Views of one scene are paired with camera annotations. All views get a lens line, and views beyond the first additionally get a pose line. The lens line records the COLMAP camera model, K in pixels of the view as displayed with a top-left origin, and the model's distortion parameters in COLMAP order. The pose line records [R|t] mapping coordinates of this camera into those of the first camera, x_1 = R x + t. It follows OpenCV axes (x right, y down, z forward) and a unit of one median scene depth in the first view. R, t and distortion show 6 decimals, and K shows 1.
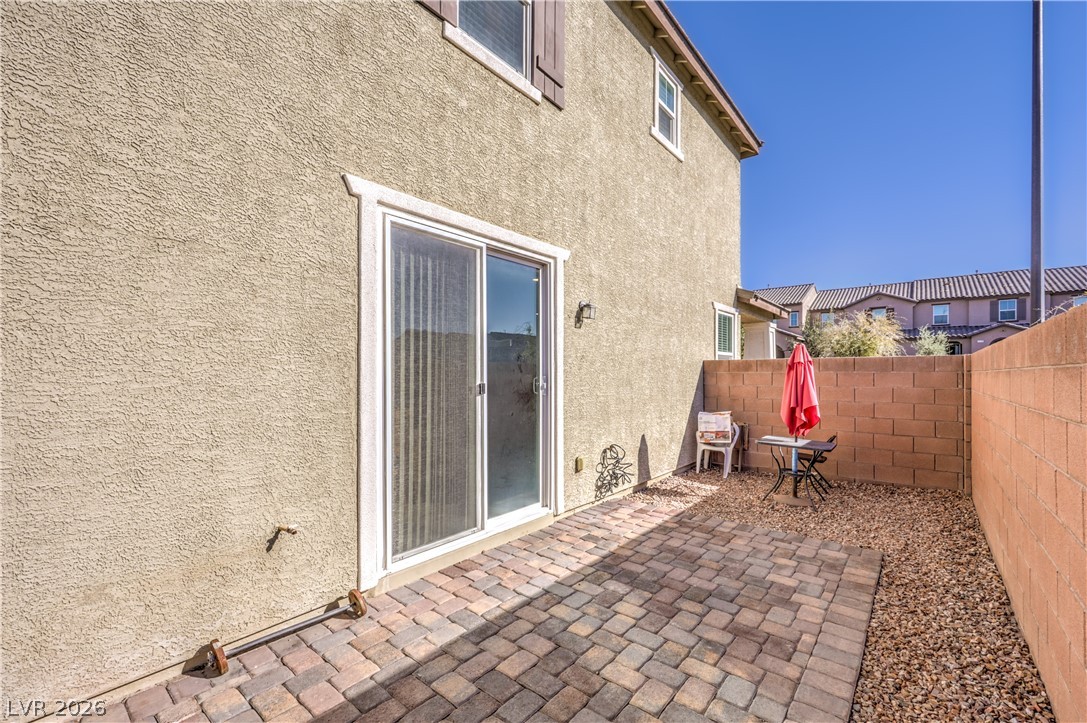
lens RADIAL K [[456.9, 0, 549.1], [0, 456.9, 368.5], [0, 0, 1]] dist [-0.000154, 0.000306]
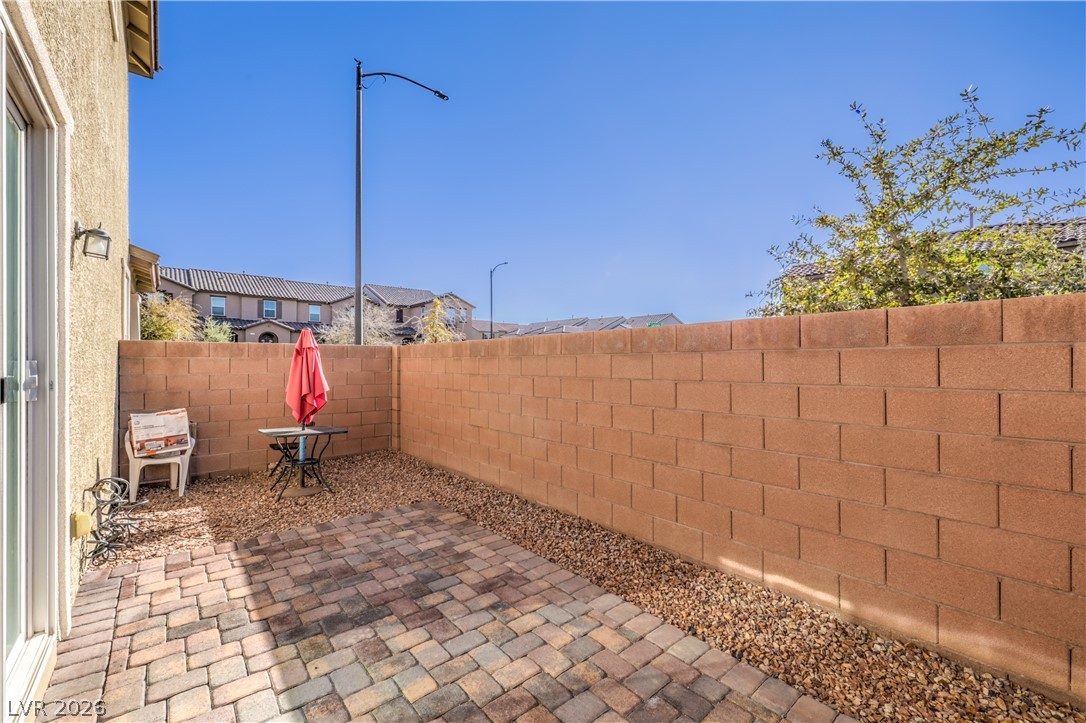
lens RADIAL K [[456.5, 0, 550.0], [0, 456.5, 360.9], [0, 0, 1]] dist [-0.000154, 0.000306]
pose [[0.159657, 0.001931, 0.987171, -0.383085], [-0.009868, 0.999951, -0.000360, 0.012473], [-0.987123, -0.009684, 0.159668, 0.393305]]
